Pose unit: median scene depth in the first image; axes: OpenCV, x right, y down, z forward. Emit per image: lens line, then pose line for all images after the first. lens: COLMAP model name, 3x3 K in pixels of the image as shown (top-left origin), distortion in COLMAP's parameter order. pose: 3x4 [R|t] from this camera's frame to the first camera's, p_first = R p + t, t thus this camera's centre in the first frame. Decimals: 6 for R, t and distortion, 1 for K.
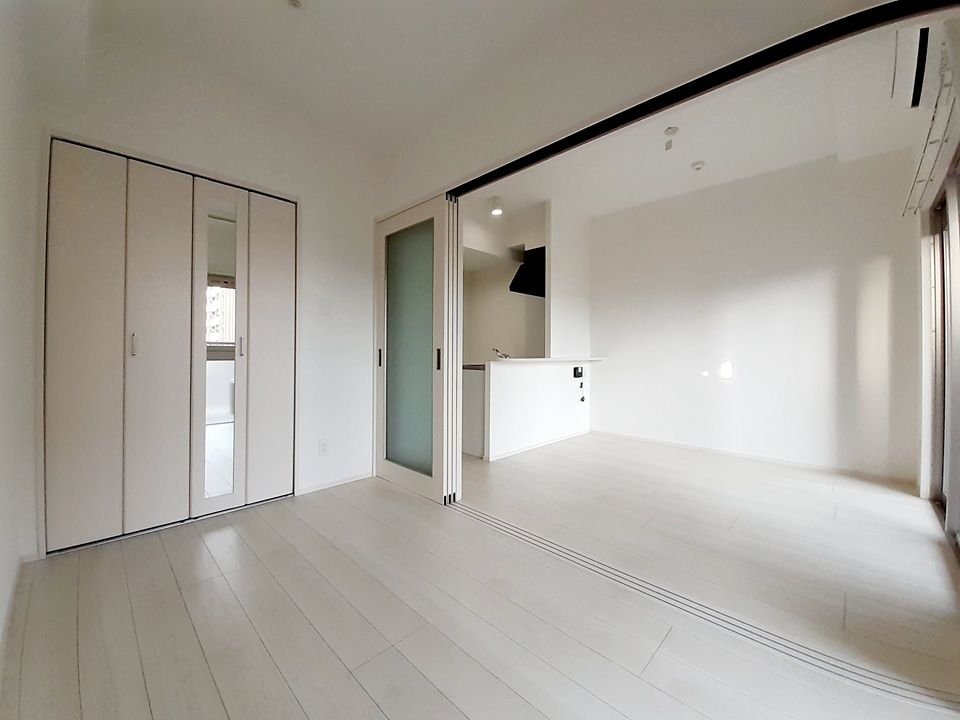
lens RADIAL K [[381.7, 0, 479.9], [0, 381.7, 354.2], [0, 0, 1]] dist [-0.000420, -0.002452]
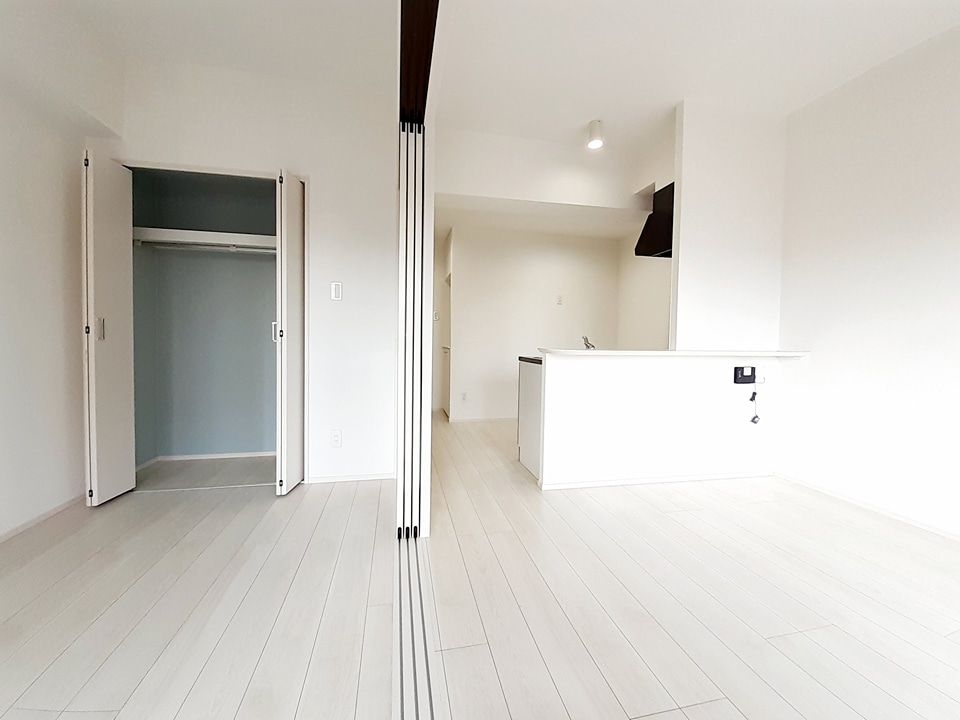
lens RADIAL K [[381.7, 0, 477.9], [0, 381.7, 358.0], [0, 0, 1]] dist [-0.000420, -0.002452]
pose [[0.825215, 0.031235, -0.563954, 0.263601], [-0.010228, 0.999132, 0.040370, -0.000752], [0.564726, -0.027546, 0.824819, 0.265736]]
